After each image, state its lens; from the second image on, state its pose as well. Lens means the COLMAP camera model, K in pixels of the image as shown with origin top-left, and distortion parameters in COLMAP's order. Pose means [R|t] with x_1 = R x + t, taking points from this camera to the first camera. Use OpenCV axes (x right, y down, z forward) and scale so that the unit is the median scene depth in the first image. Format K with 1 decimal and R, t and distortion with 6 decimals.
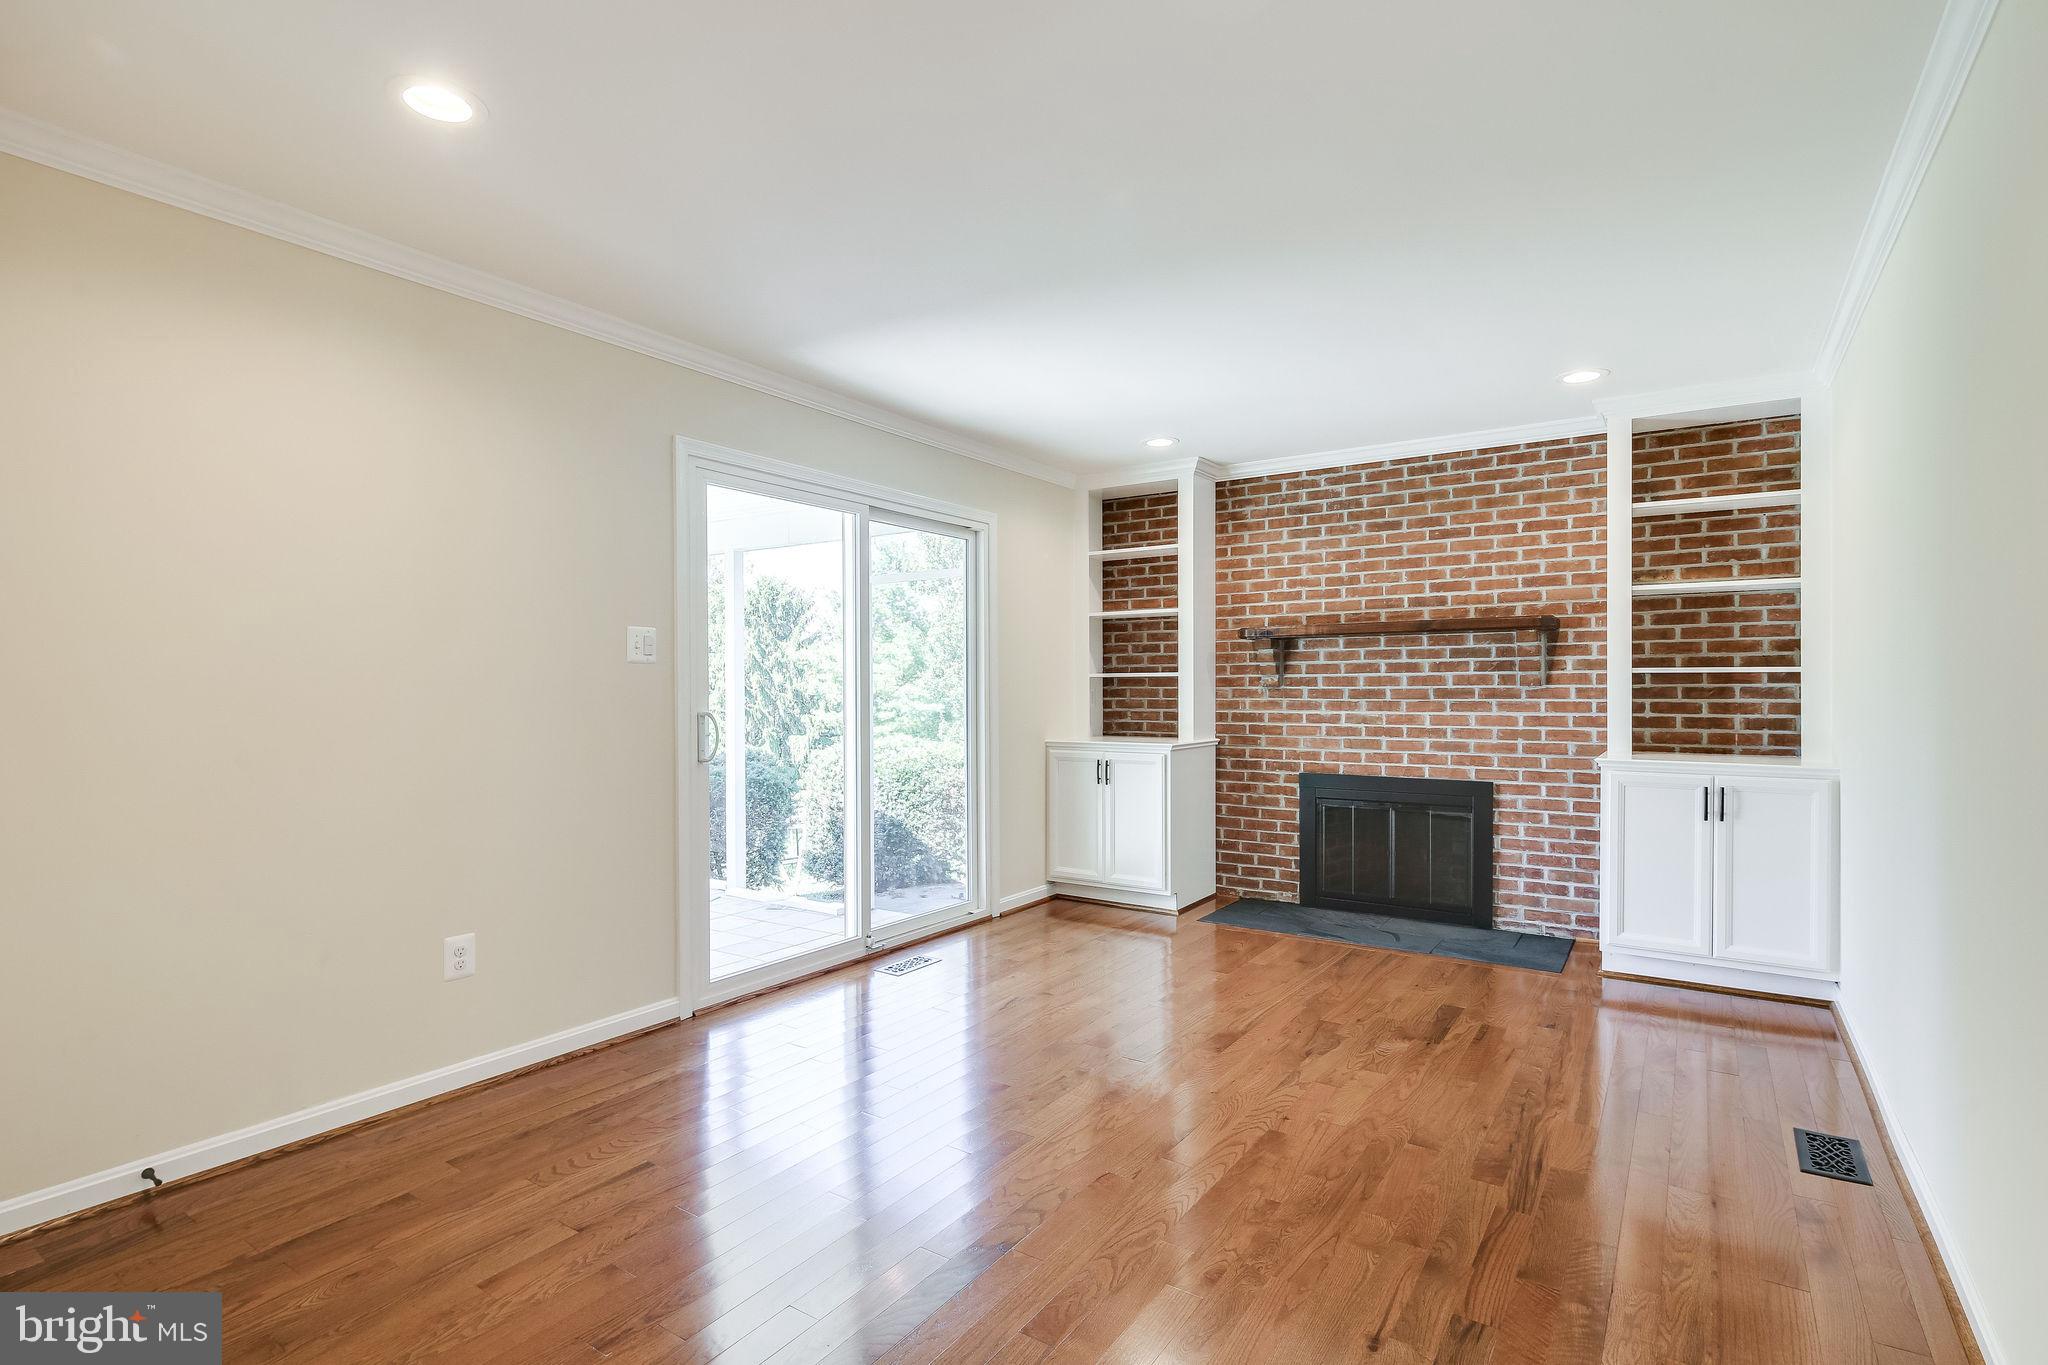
lens RADIAL K [[998.2, 0, 1017.7], [0, 998.2, 676.4], [0, 0, 1]] dist [0.002894, 0.000196]
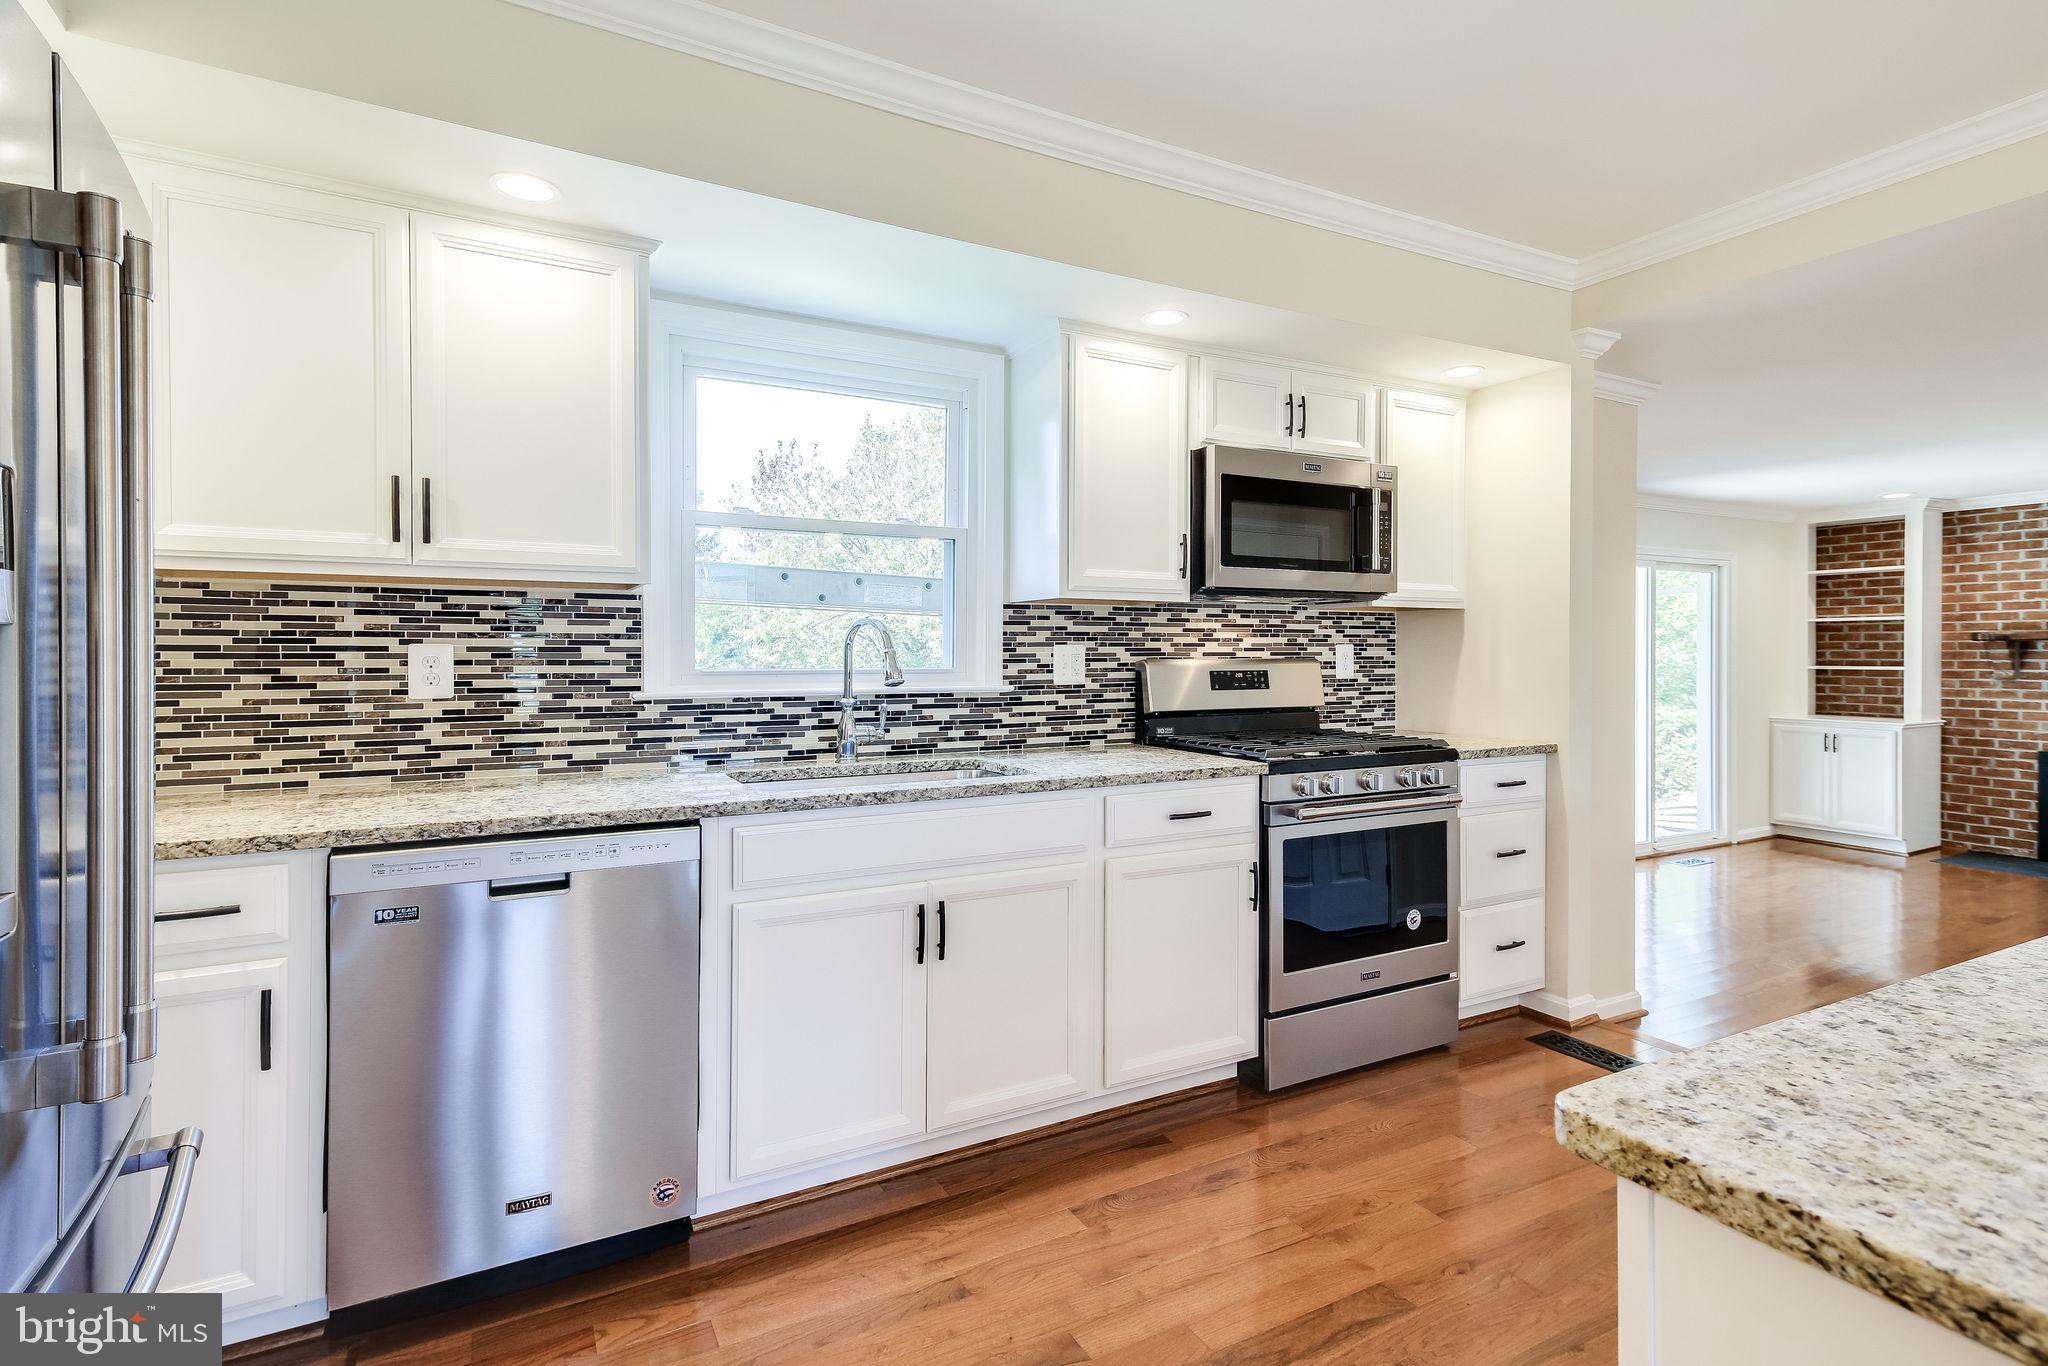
lens RADIAL K [[964.1, 0, 1013.4], [0, 964.1, 648.6], [0, 0, 1]] dist [0.001891, -0.000625]
pose [[0.877110, 0.000434, -0.480290, -0.238225], [0.003962, 0.999959, 0.008140, -0.040970], [0.480274, -0.009043, 0.877072, -0.604996]]
